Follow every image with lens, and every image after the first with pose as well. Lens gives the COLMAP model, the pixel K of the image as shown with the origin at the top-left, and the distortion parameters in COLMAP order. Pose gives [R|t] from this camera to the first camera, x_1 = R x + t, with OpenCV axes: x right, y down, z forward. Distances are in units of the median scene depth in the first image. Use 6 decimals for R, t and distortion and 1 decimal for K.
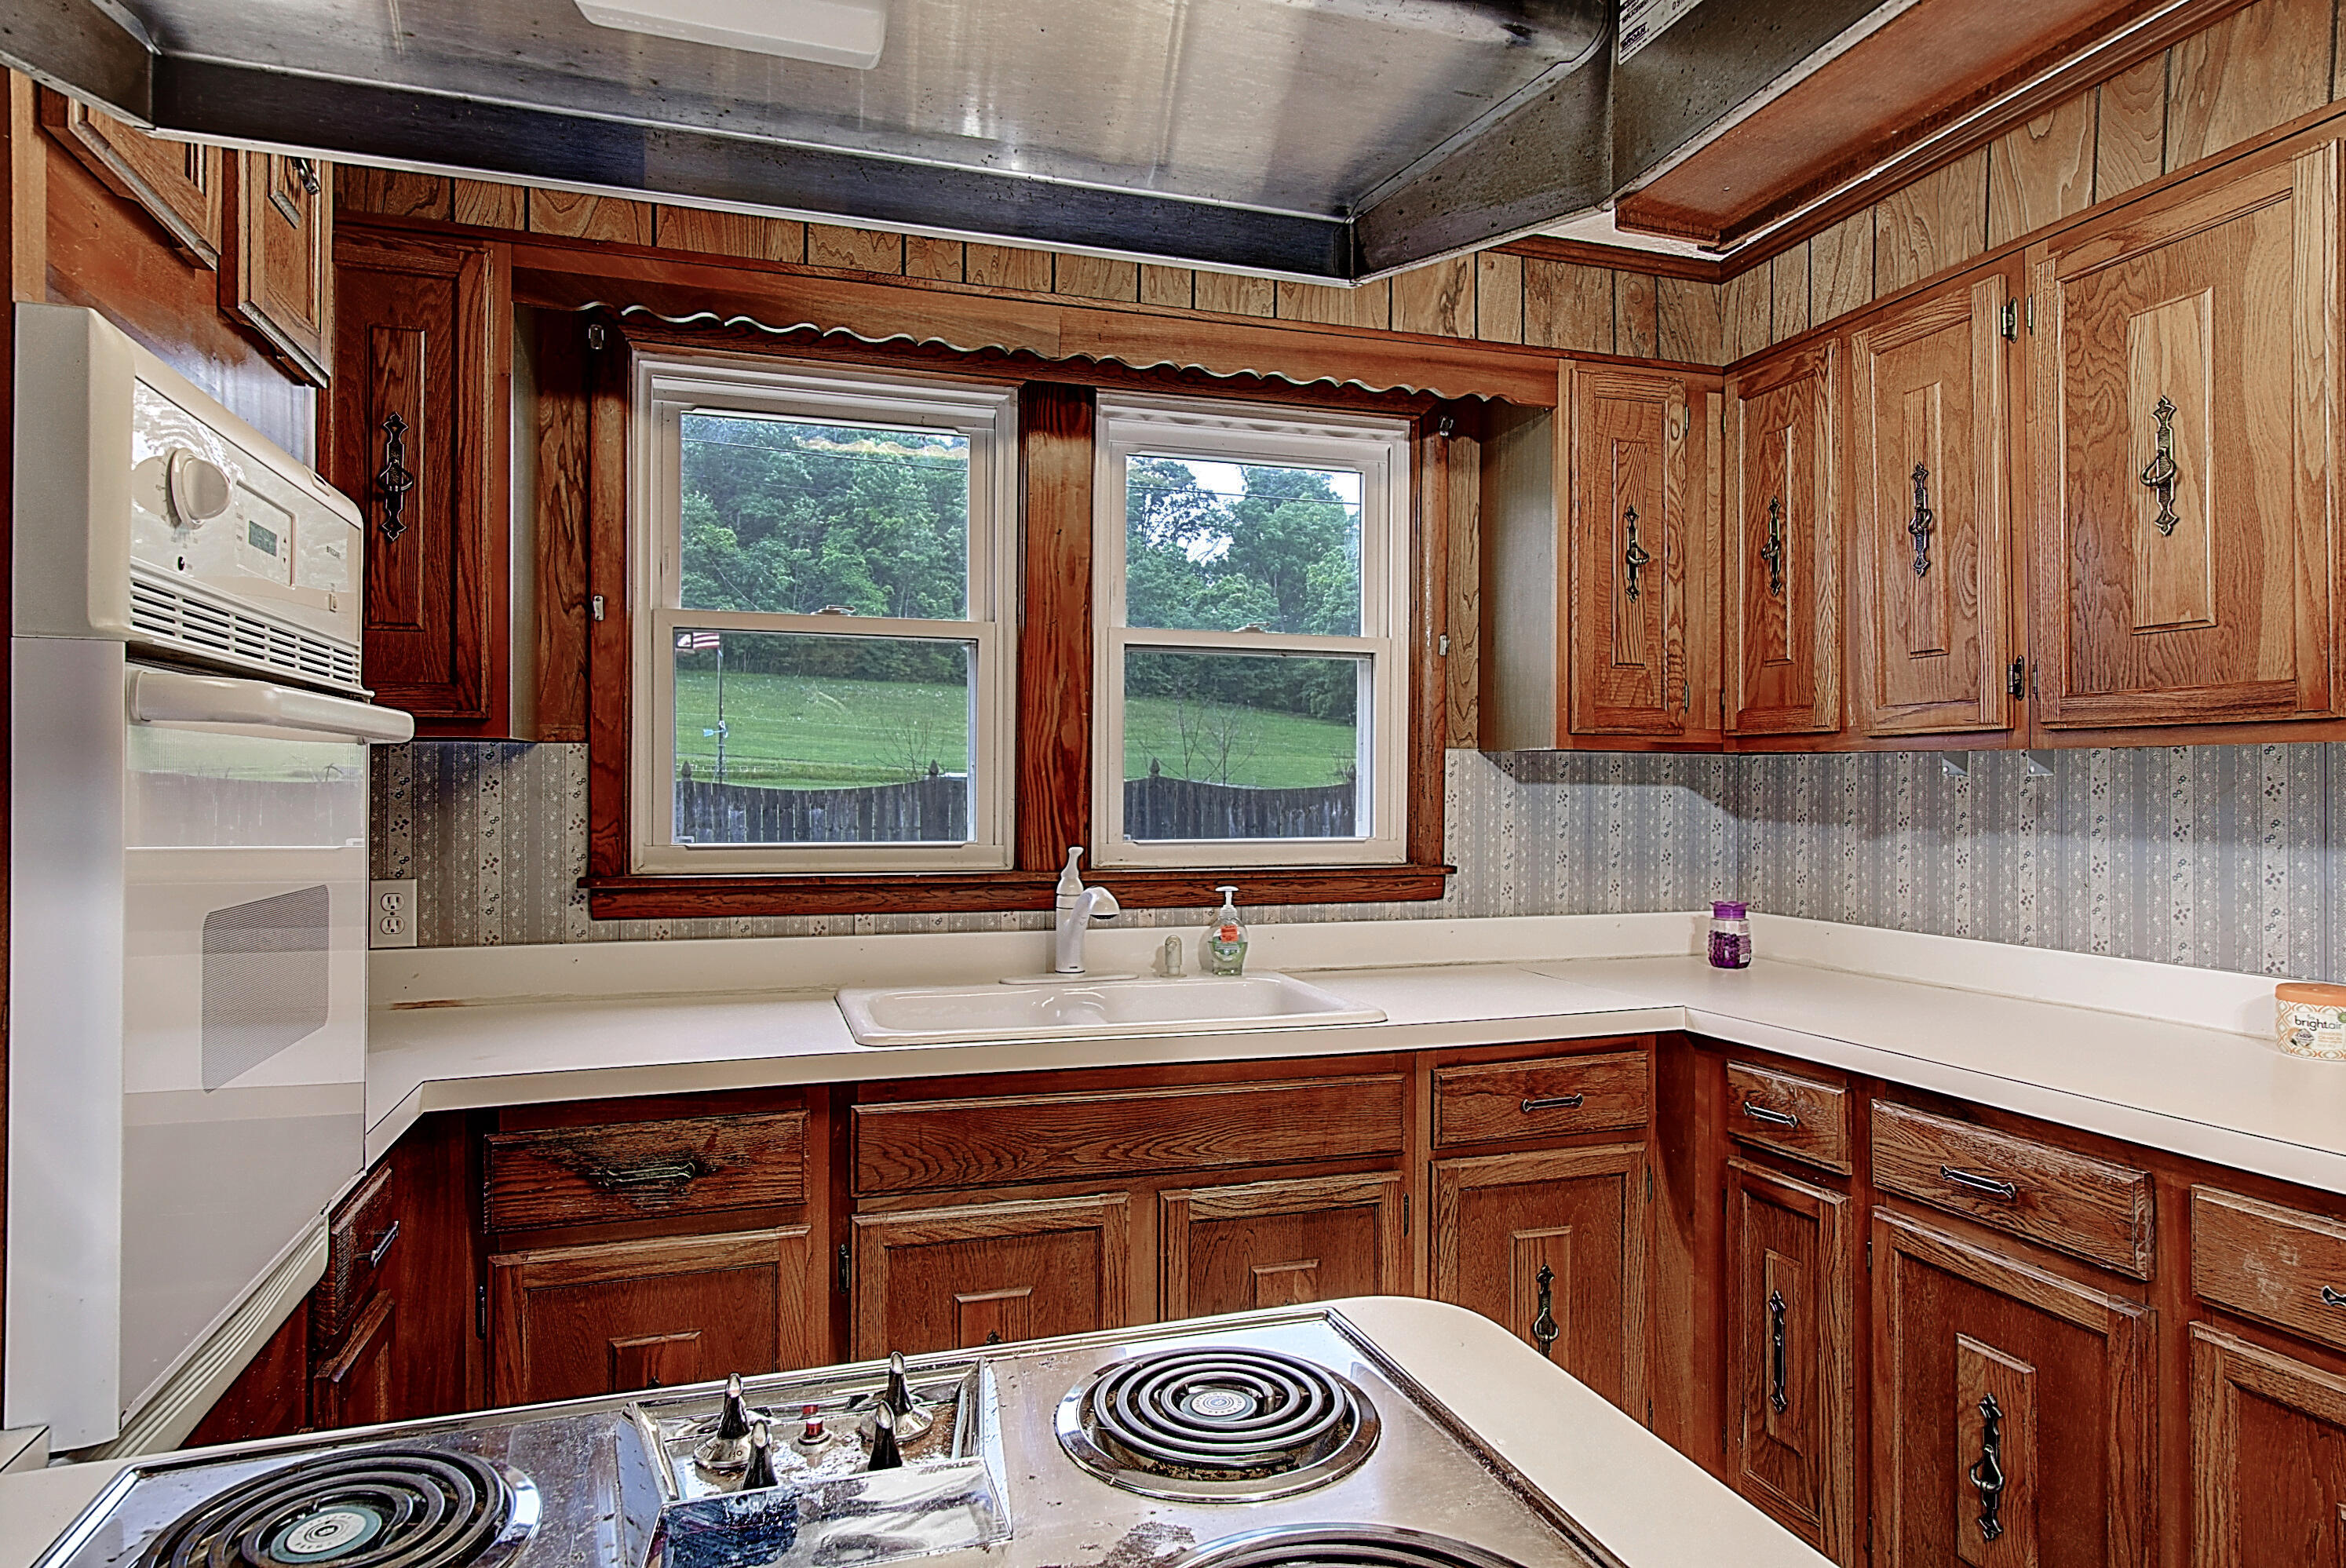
lens RADIAL K [[1355.8, 0, 1173.0], [0, 1355.8, 784.0], [0, 0, 1]] dist [-0.003263, -0.000240]
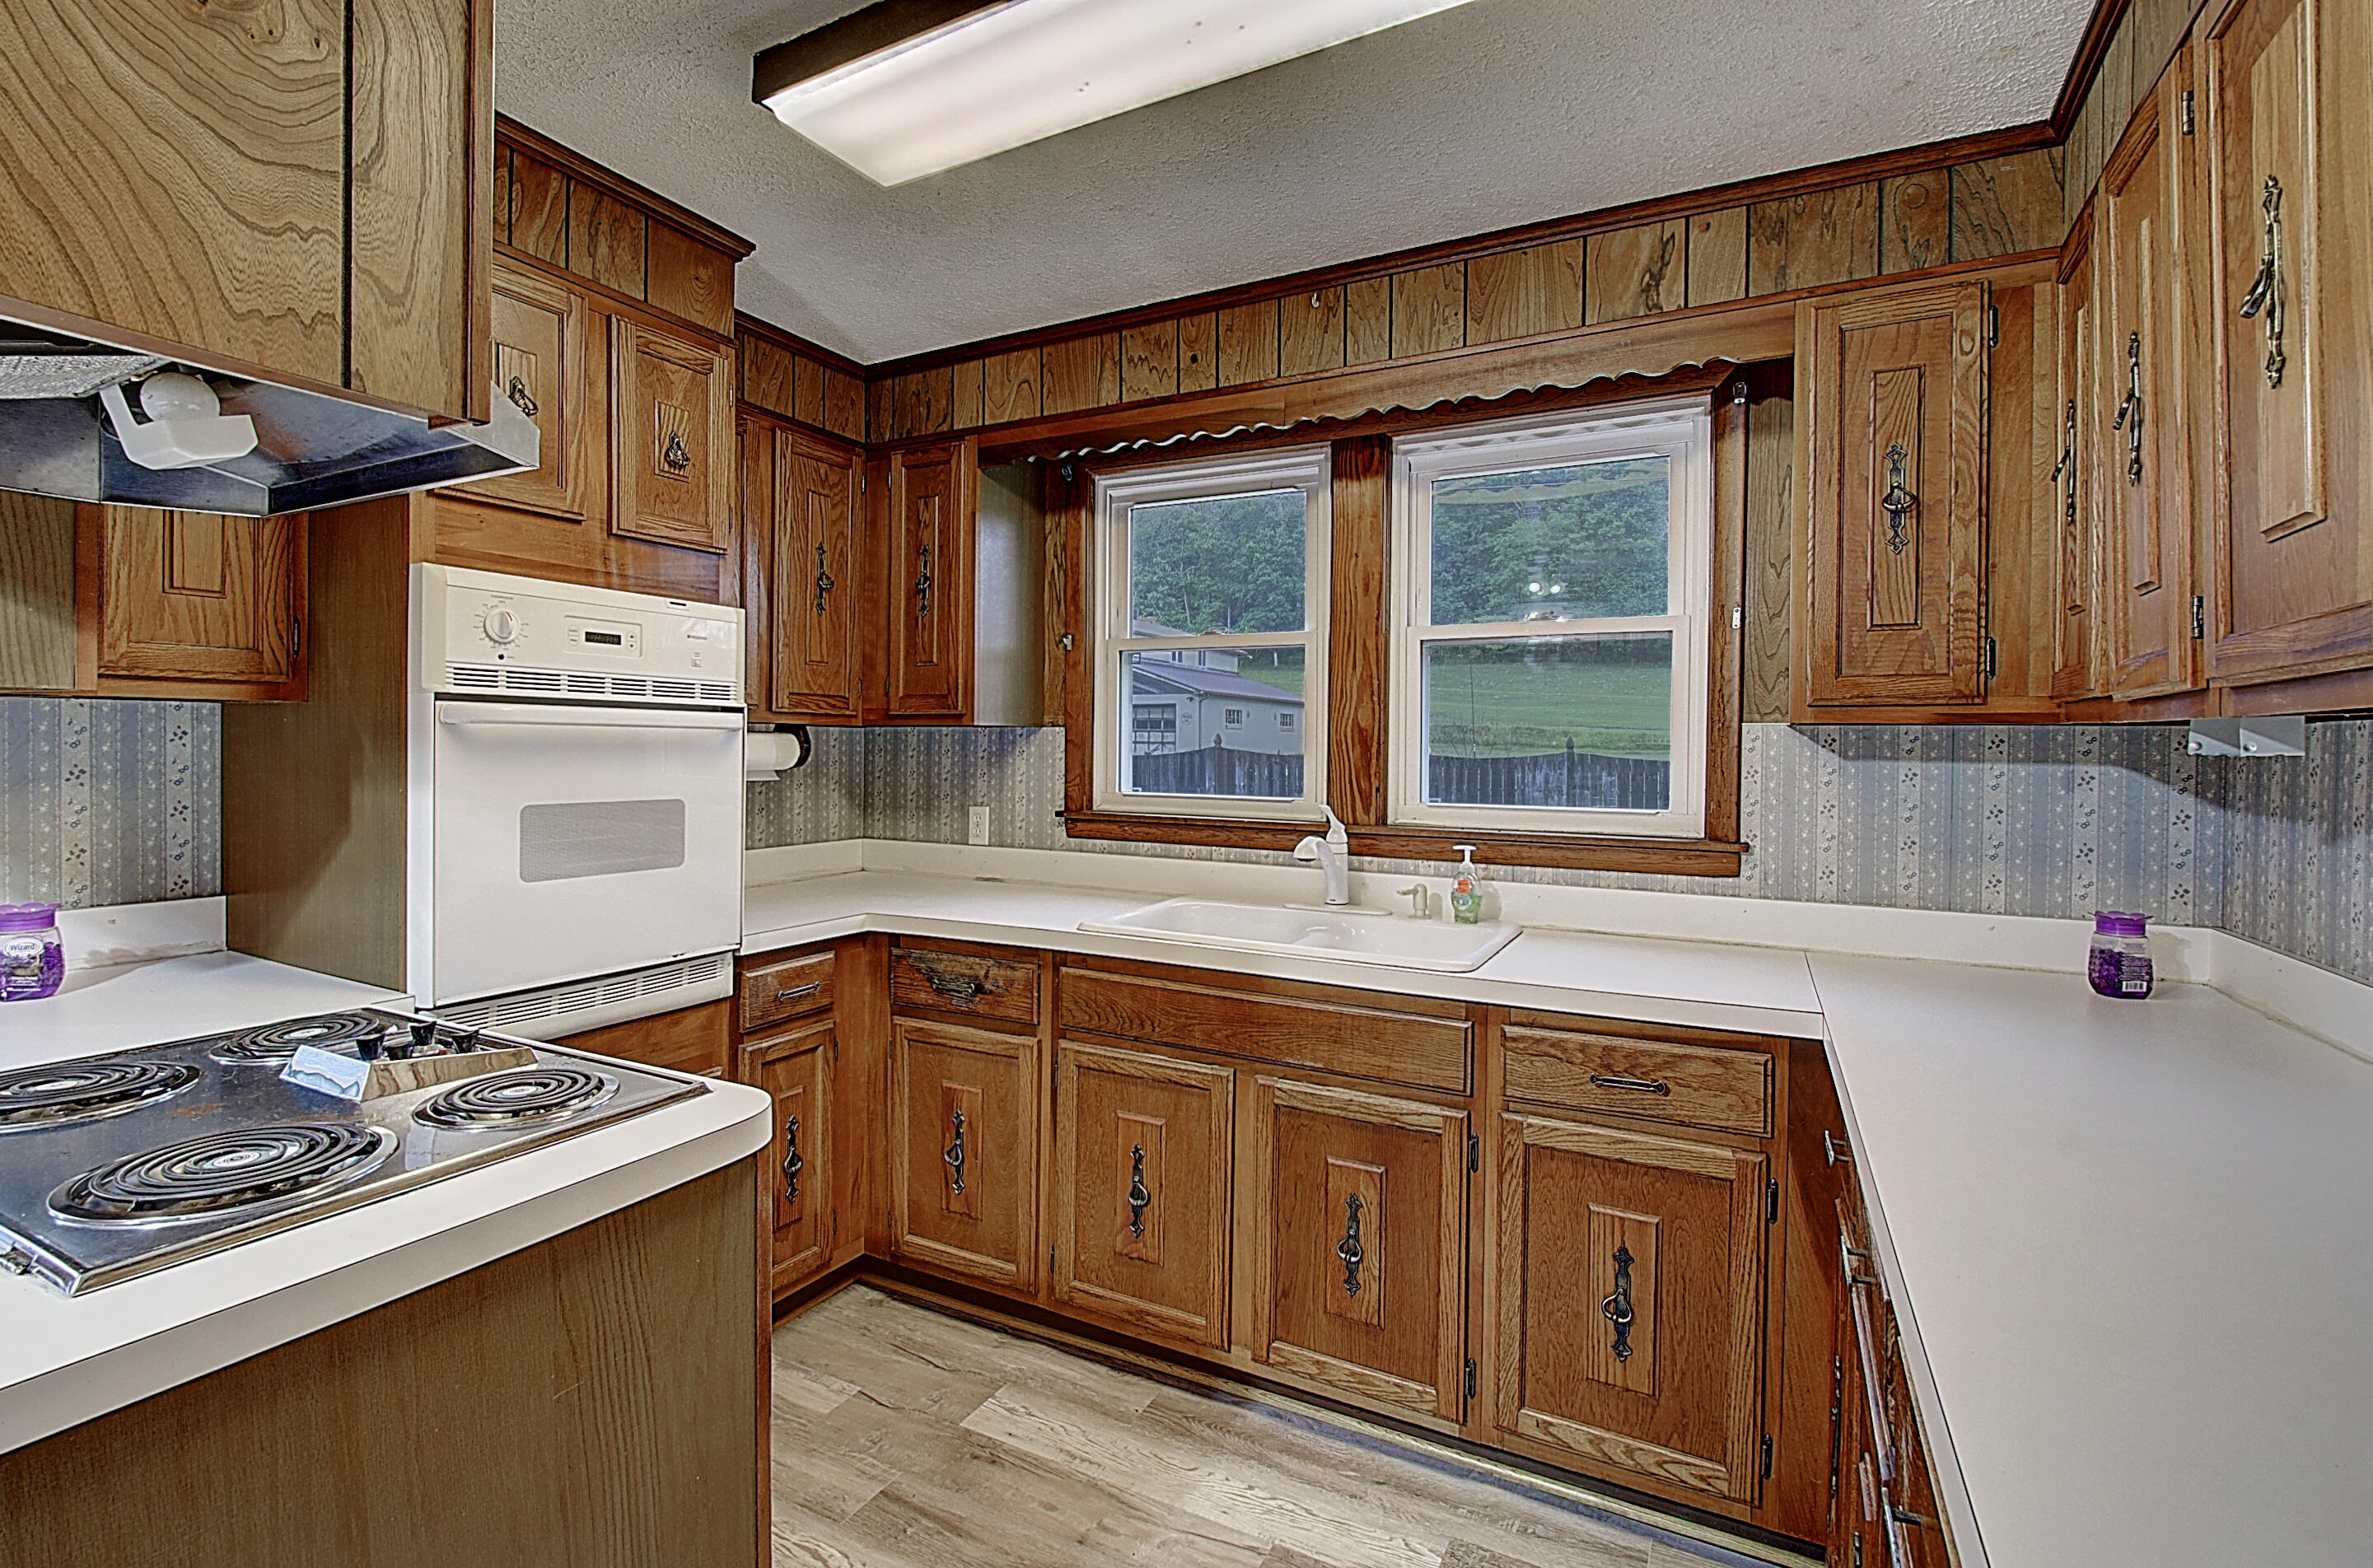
lens RADIAL K [[1069.8, 0, 1185.7], [0, 1069.8, 757.2], [0, 0, 1]] dist [0.004474, -0.009979]
pose [[0.700959, 0.010622, -0.713123, 0.519920], [-0.008663, 0.999942, 0.006380, -0.003478], [0.713149, 0.001706, 0.701010, 0.193197]]
